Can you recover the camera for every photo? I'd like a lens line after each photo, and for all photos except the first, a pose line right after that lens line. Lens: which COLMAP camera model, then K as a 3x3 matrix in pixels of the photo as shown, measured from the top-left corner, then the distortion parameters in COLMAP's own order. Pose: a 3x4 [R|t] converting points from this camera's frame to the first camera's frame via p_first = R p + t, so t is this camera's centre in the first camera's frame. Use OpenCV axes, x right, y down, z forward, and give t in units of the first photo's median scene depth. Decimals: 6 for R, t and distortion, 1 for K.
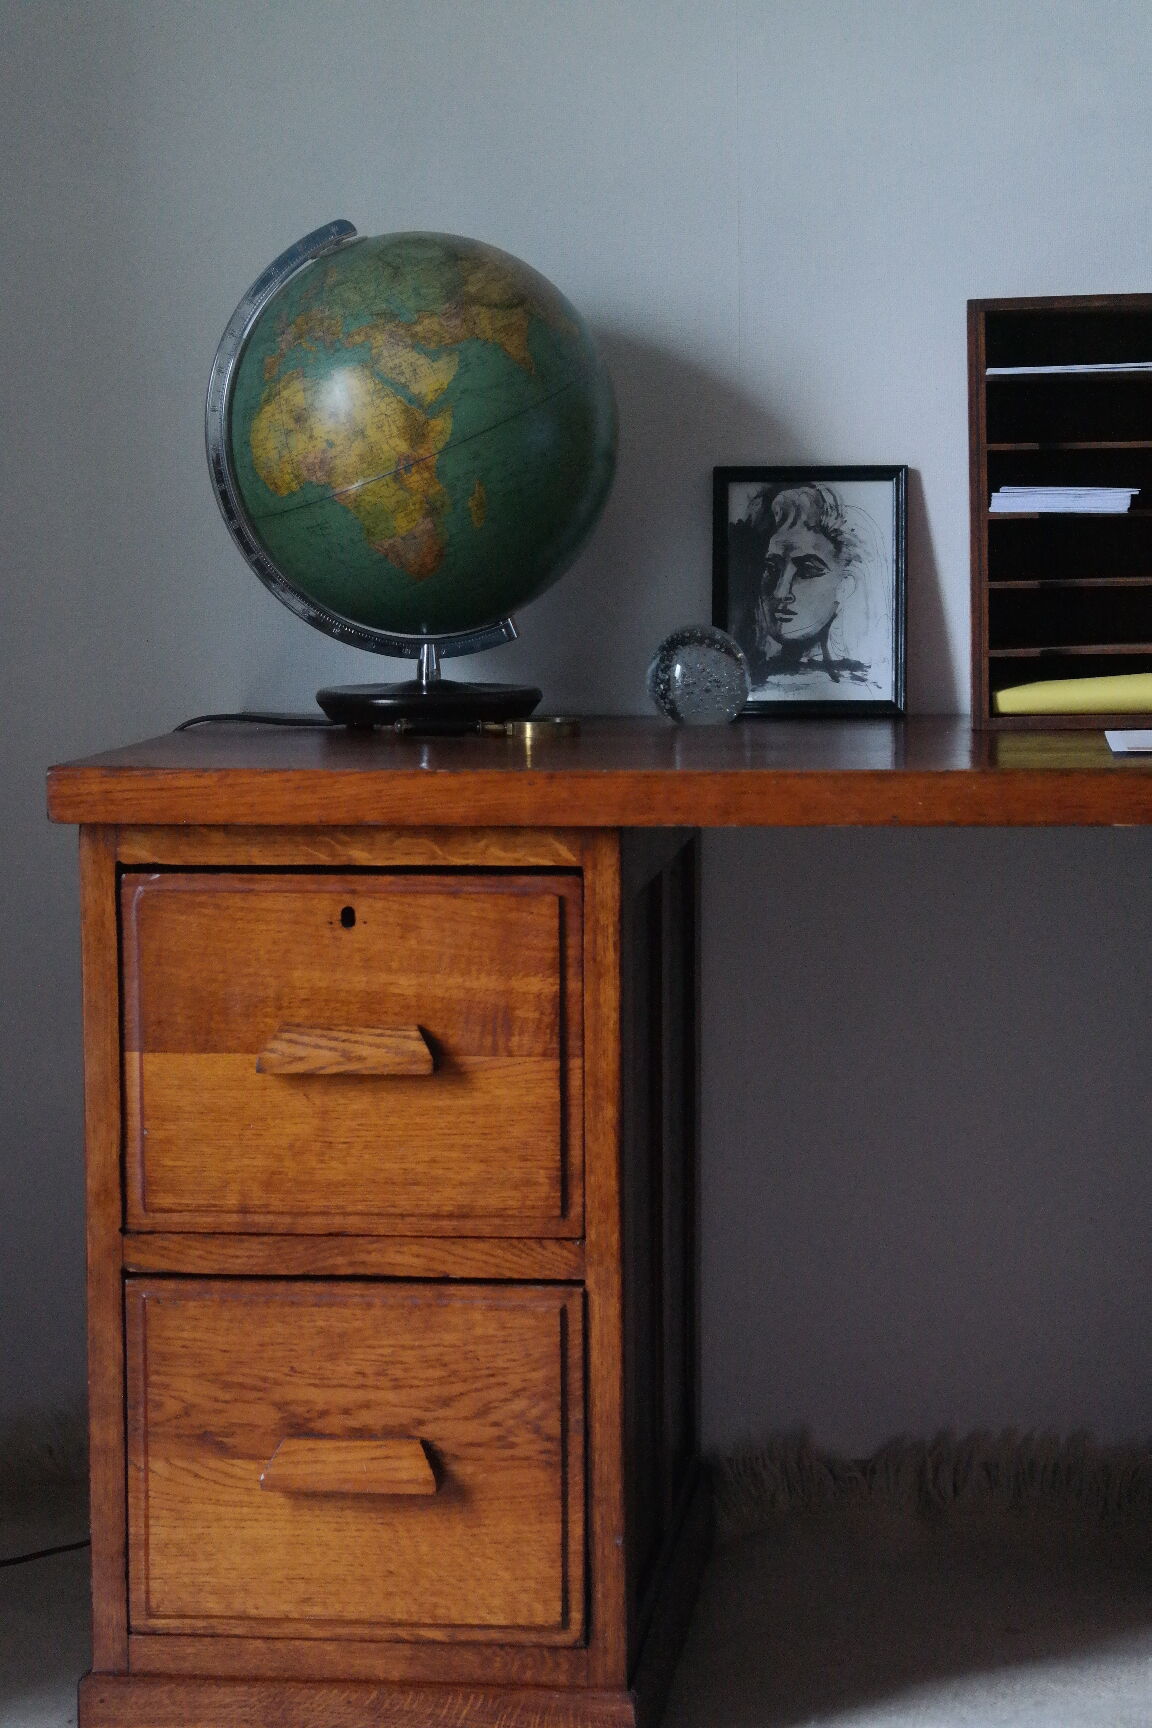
lens RADIAL K [[3492.4, 0, 584.3], [0, 3492.4, 831.4], [0, 0, 1]] dist [0.054120, 0.000000]
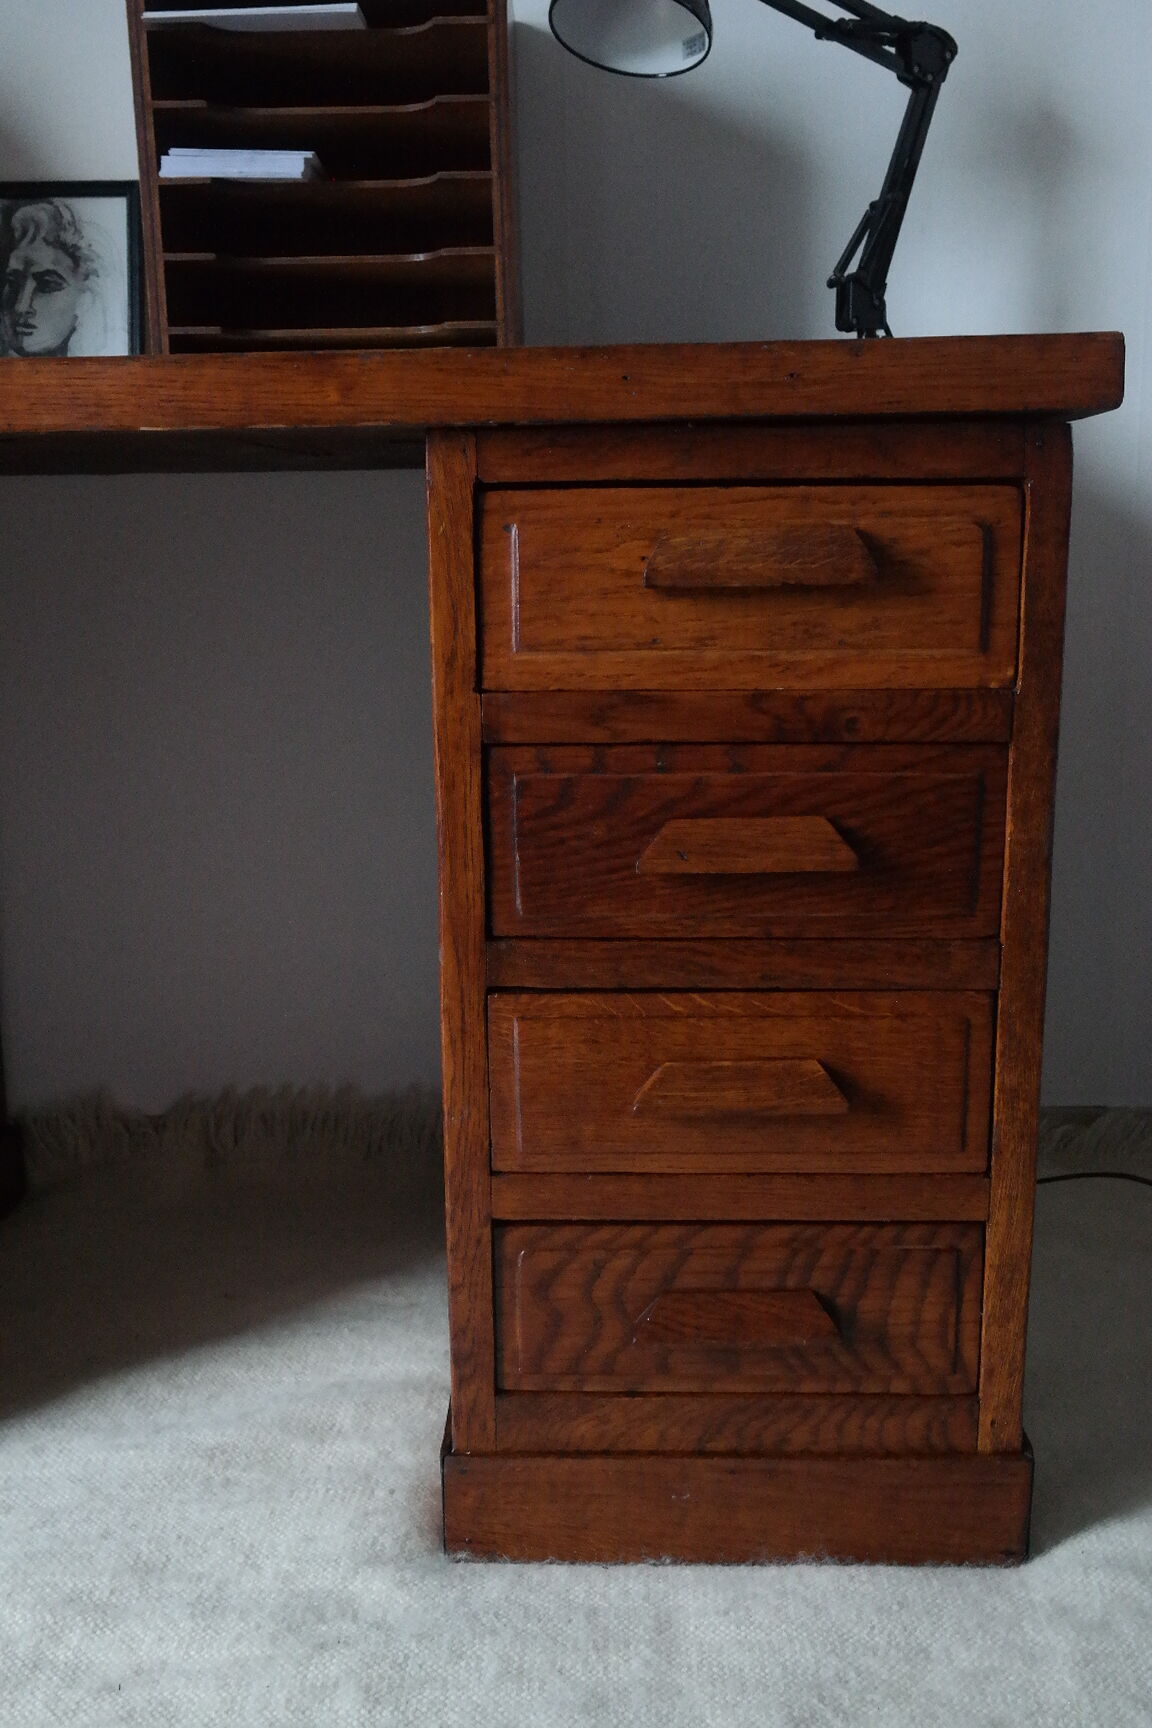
lens RADIAL K [[1678.3, 0, 587.5], [0, 1678.3, 873.4], [0, 0, 1]] dist [-0.017334, 0.000000]
pose [[0.993369, -0.025610, 0.112081, 0.197057], [0.012890, 0.993537, 0.112777, 0.053970], [-0.114244, -0.110585, 0.987279, 0.573720]]
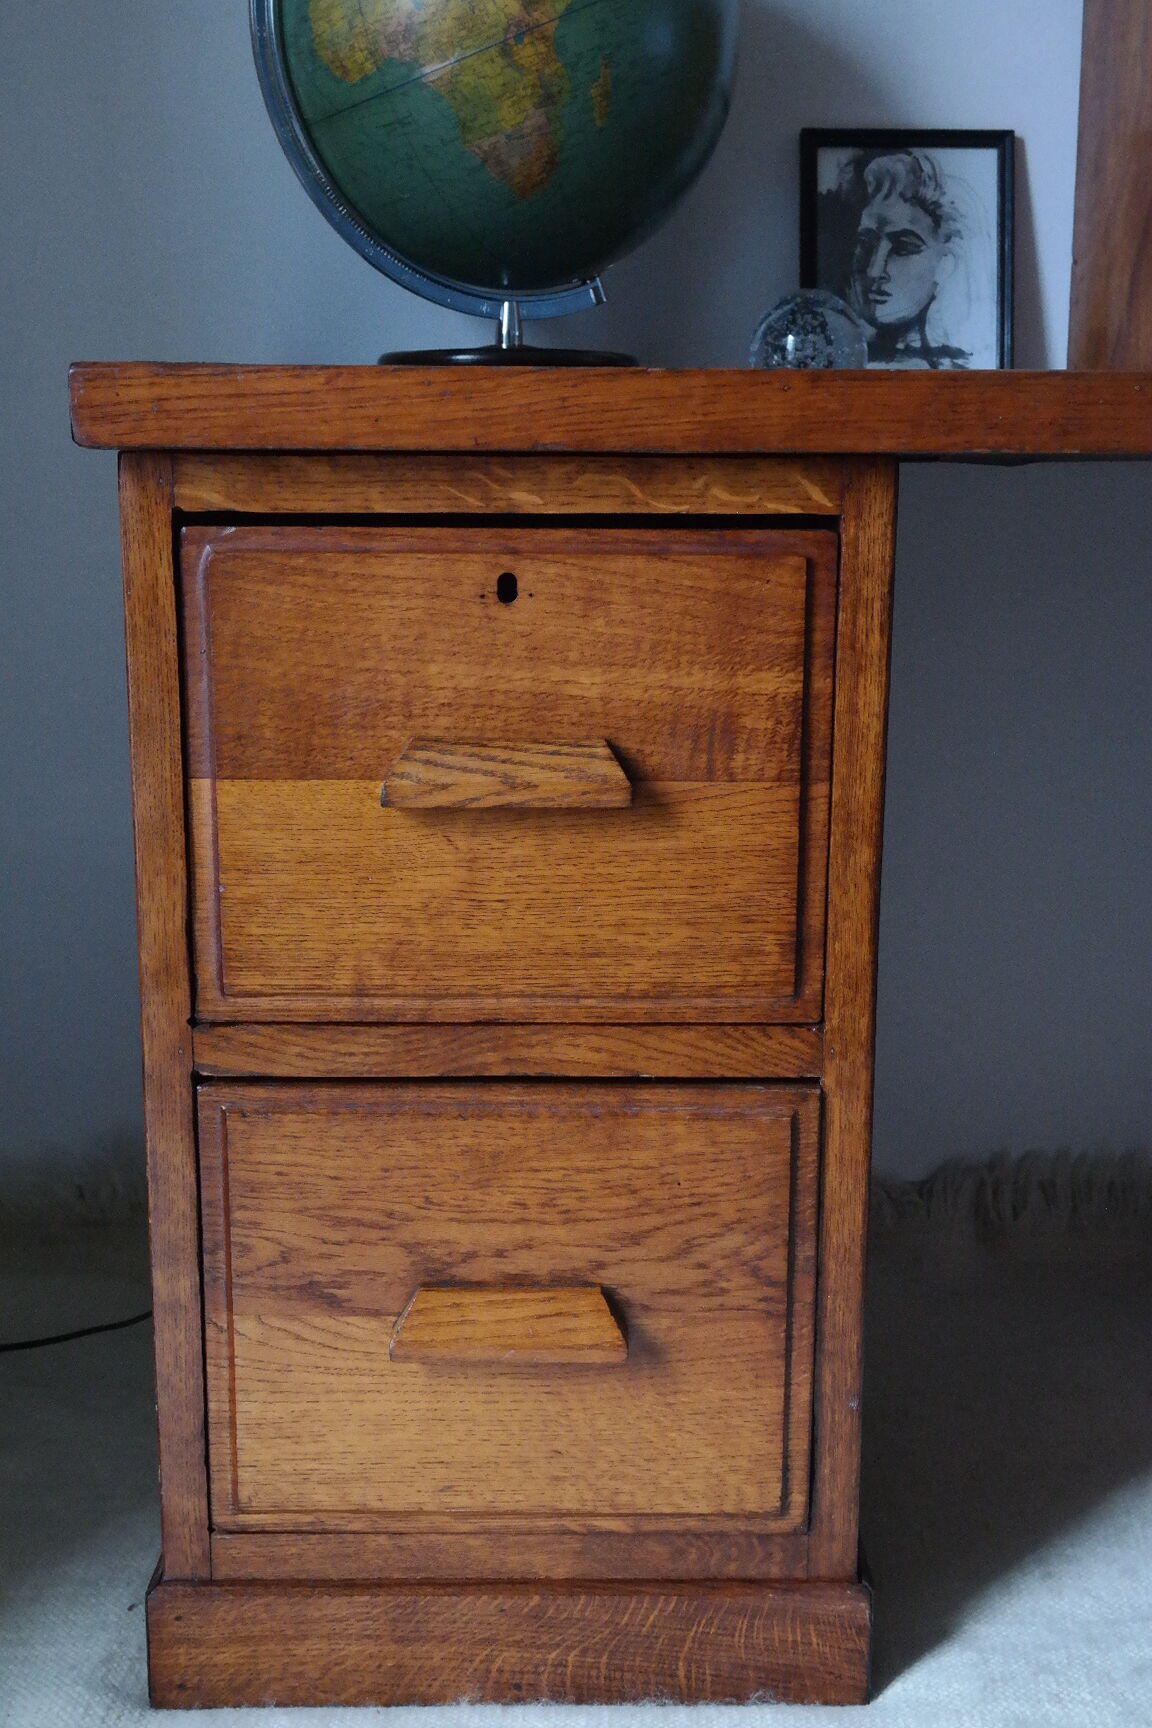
lens RADIAL K [[1920.1, 0, 581.9], [0, 1920.1, 876.4], [0, 0, 1]] dist [0.001414, 0.000000]
pose [[0.992724, -0.012798, 0.119729, -0.099213], [-0.001176, 0.993257, 0.115923, 0.037238], [-0.120405, -0.115221, 0.986016, 0.599867]]
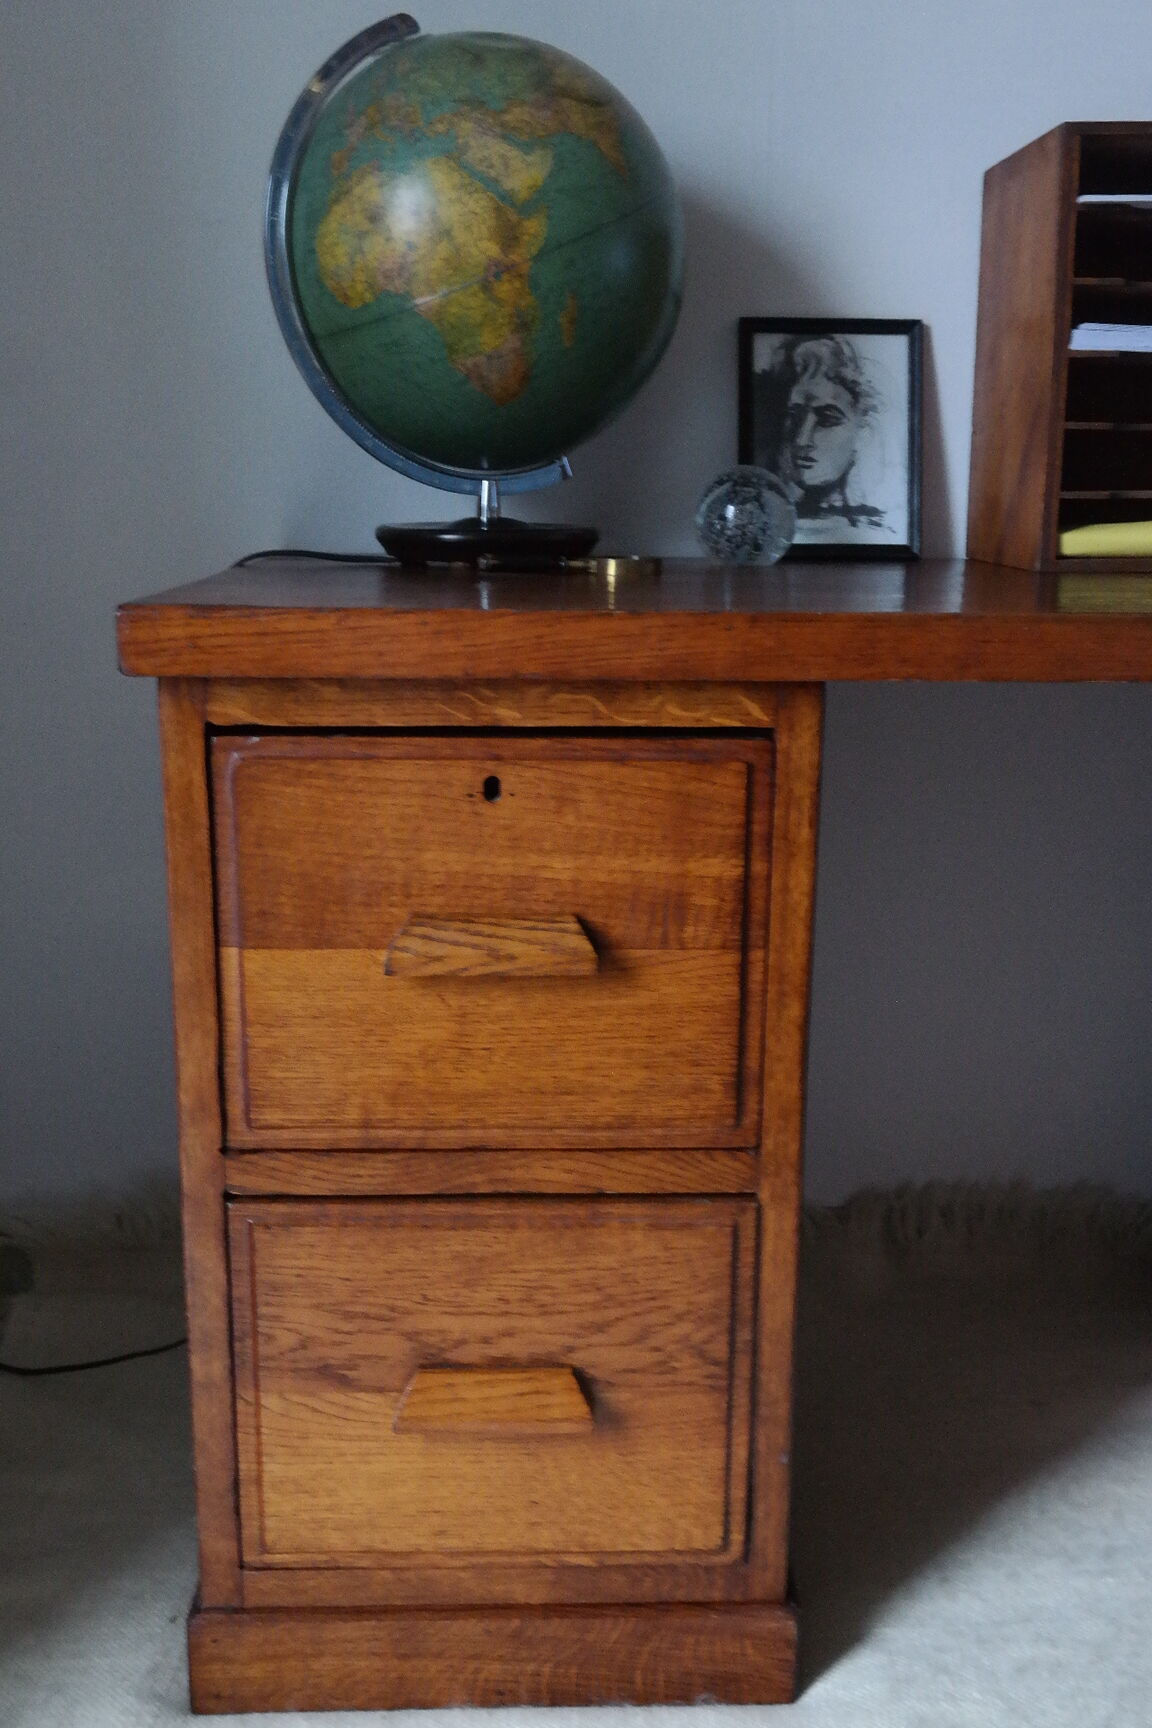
lens RADIAL K [[1678.3, 0, 579.7], [0, 1678.3, 872.6], [0, 0, 1]] dist [-0.017334, 0.000000]
pose [[0.989737, -0.017223, 0.141862, -0.103021], [-0.002983, 0.990005, 0.141002, -0.012035], [-0.142872, -0.139978, 0.979793, 0.596337]]
